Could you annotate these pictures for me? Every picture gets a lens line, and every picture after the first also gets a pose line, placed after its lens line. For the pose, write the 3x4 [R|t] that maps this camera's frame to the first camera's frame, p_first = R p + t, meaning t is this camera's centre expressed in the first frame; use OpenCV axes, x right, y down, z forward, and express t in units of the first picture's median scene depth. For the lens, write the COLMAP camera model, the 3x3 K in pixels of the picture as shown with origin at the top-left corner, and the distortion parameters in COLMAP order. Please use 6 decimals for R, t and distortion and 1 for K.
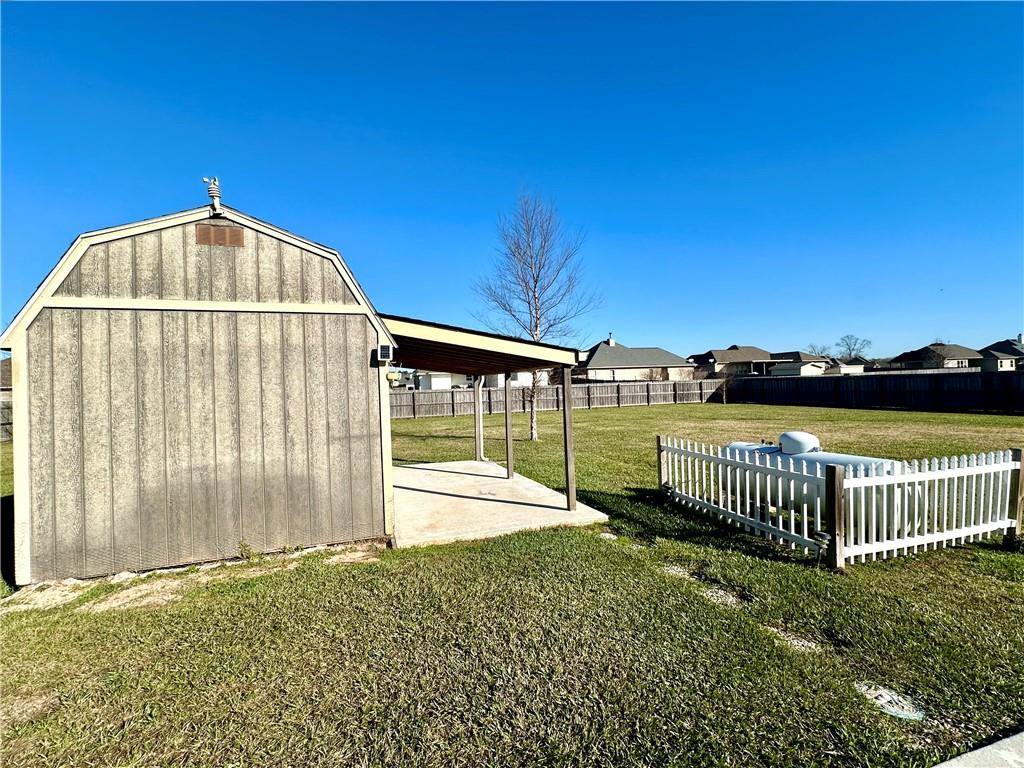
lens RADIAL K [[419.1, 0, 513.9], [0, 419.1, 384.5], [0, 0, 1]] dist [0.000828, -0.000875]
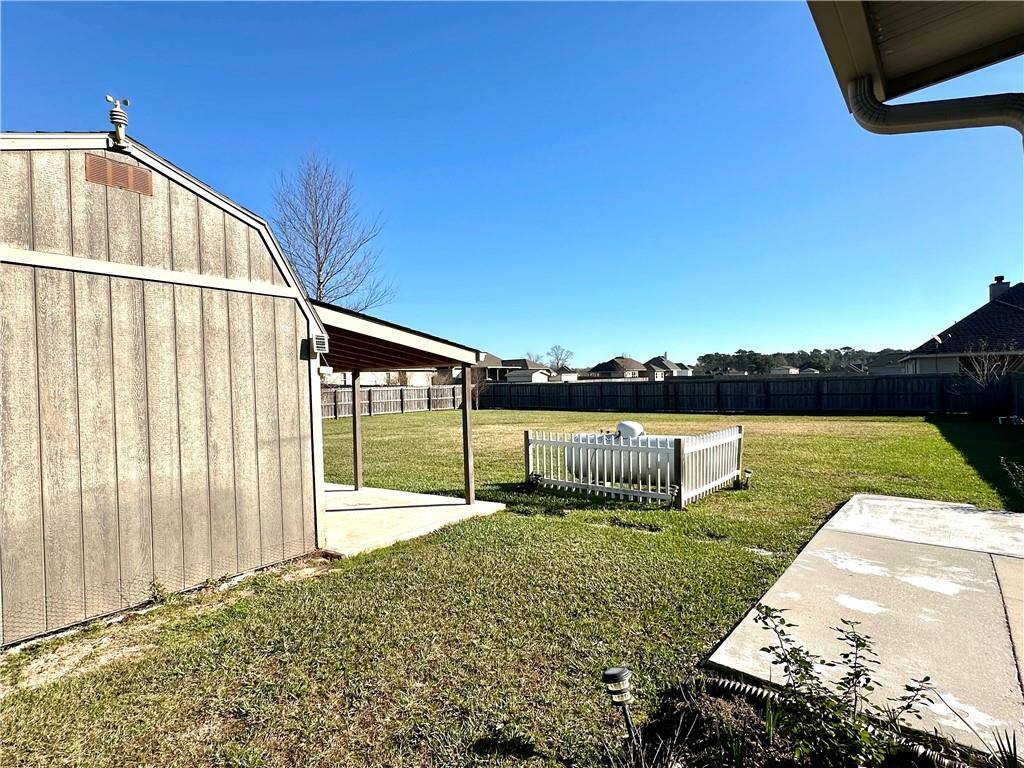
lens RADIAL K [[497.7, 0, 508.5], [0, 497.7, 385.8], [0, 0, 1]] dist [-0.000295, -0.000159]
pose [[0.836590, 0.009320, 0.547751, -0.579090], [-0.003646, 0.999928, -0.011446, 0.025303], [-0.547818, 0.007578, 0.836563, -0.110801]]
